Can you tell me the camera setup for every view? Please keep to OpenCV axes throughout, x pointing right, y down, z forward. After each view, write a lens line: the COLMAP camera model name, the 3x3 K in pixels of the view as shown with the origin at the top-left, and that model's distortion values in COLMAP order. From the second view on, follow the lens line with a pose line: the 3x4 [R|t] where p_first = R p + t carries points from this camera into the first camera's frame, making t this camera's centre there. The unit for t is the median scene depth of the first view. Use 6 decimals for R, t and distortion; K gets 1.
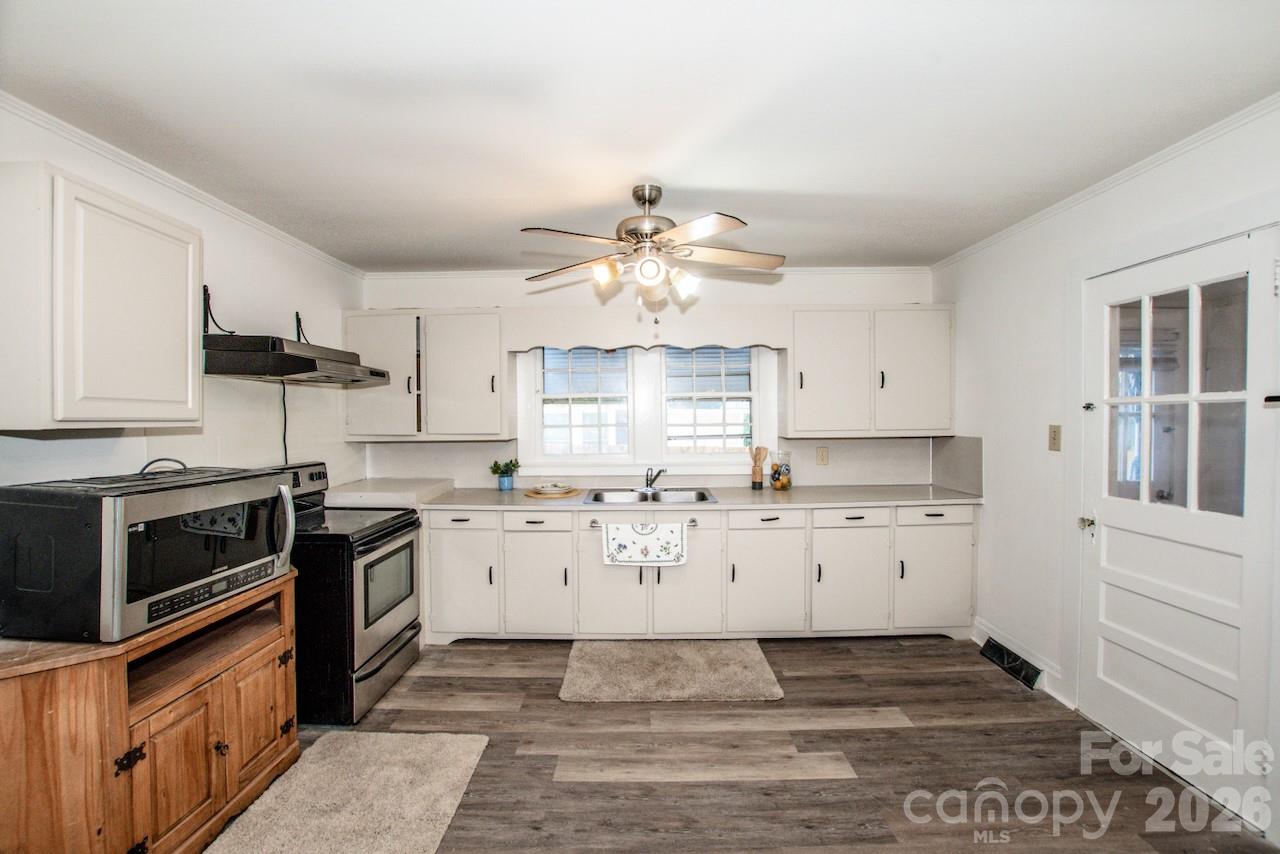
lens RADIAL K [[642.0, 0, 621.5], [0, 642.0, 460.1], [0, 0, 1]] dist [-0.041649, 0.008118]
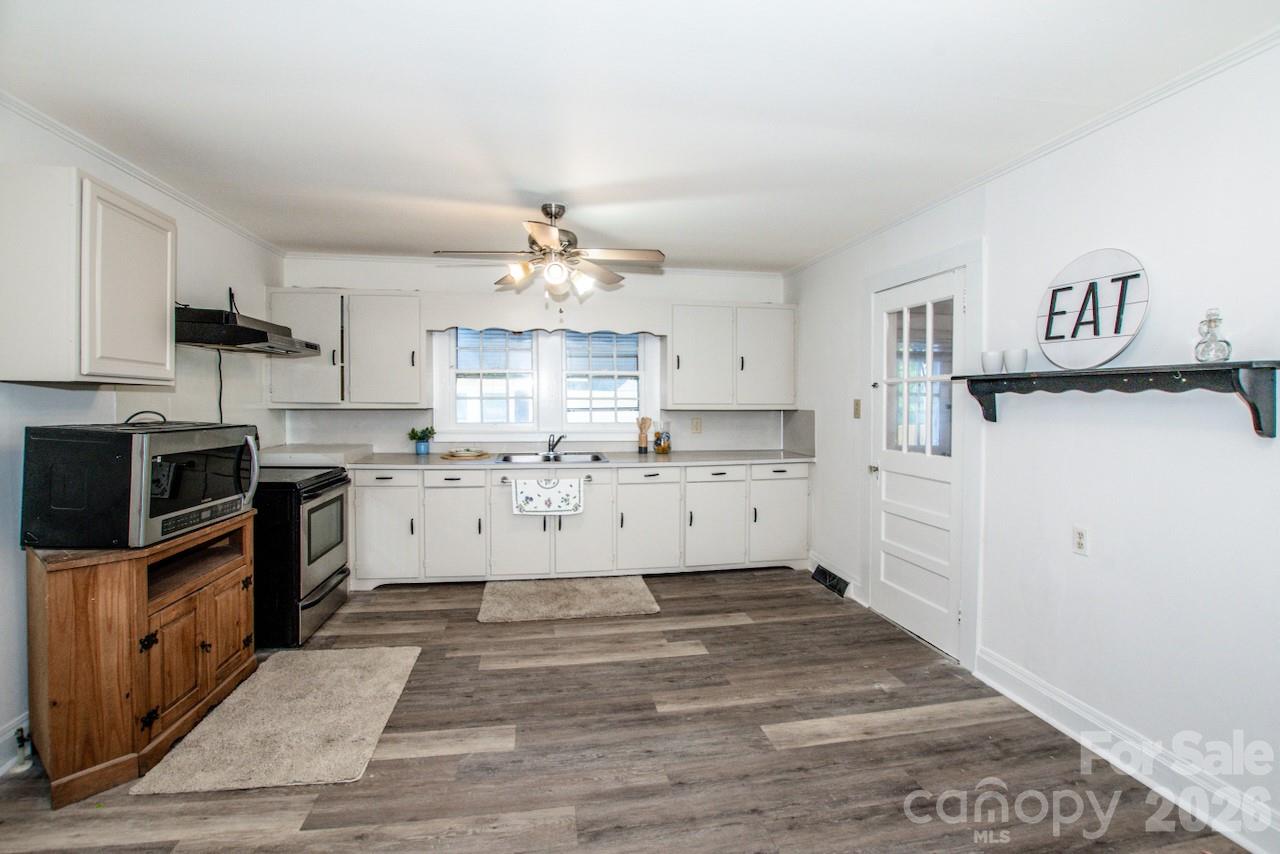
lens RADIAL K [[663.6, 0, 646.1], [0, 663.6, 455.8], [0, 0, 1]] dist [-0.036909, 0.000623]
pose [[0.981507, 0.001011, 0.191424, -0.025146], [-0.003544, 0.999911, 0.012892, 0.046050], [-0.191394, -0.013332, 0.981423, -0.285821]]
